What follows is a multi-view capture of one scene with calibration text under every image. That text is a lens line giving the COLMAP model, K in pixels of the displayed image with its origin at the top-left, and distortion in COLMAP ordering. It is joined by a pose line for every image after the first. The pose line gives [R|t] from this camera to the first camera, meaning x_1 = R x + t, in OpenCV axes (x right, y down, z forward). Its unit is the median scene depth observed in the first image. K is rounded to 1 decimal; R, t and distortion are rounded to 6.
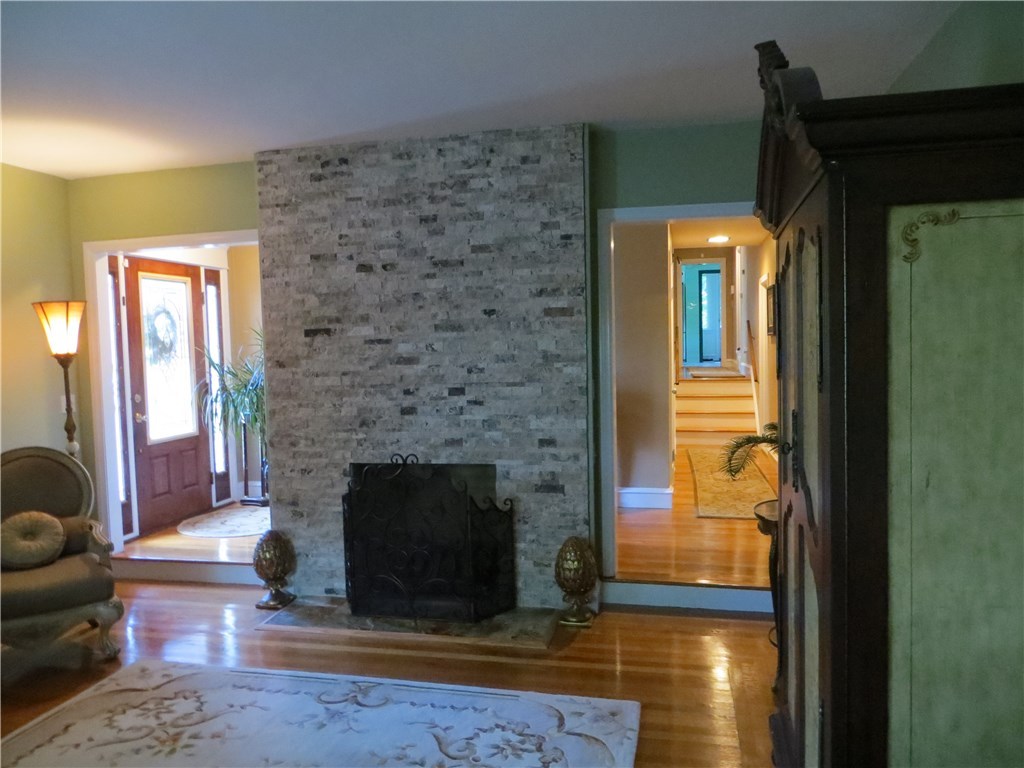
lens RADIAL K [[763.7, 0, 519.1], [0, 763.7, 387.5], [0, 0, 1]] dist [-0.022914, 0.002214]
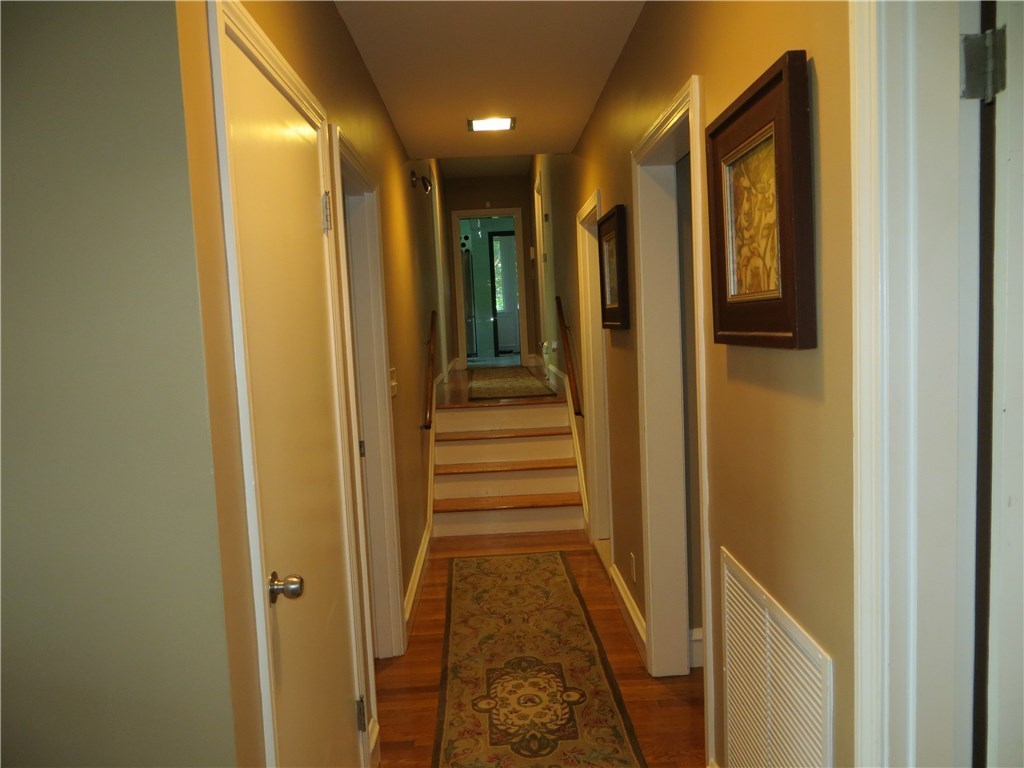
lens RADIAL K [[763.7, 0, 511.0], [0, 763.7, 381.2], [0, 0, 1]] dist [-0.022914, 0.002214]
pose [[0.971915, -0.045885, 0.230817, 0.110030], [0.042279, 0.998895, 0.020549, -0.032158], [-0.231504, -0.010213, 0.972780, 0.377063]]
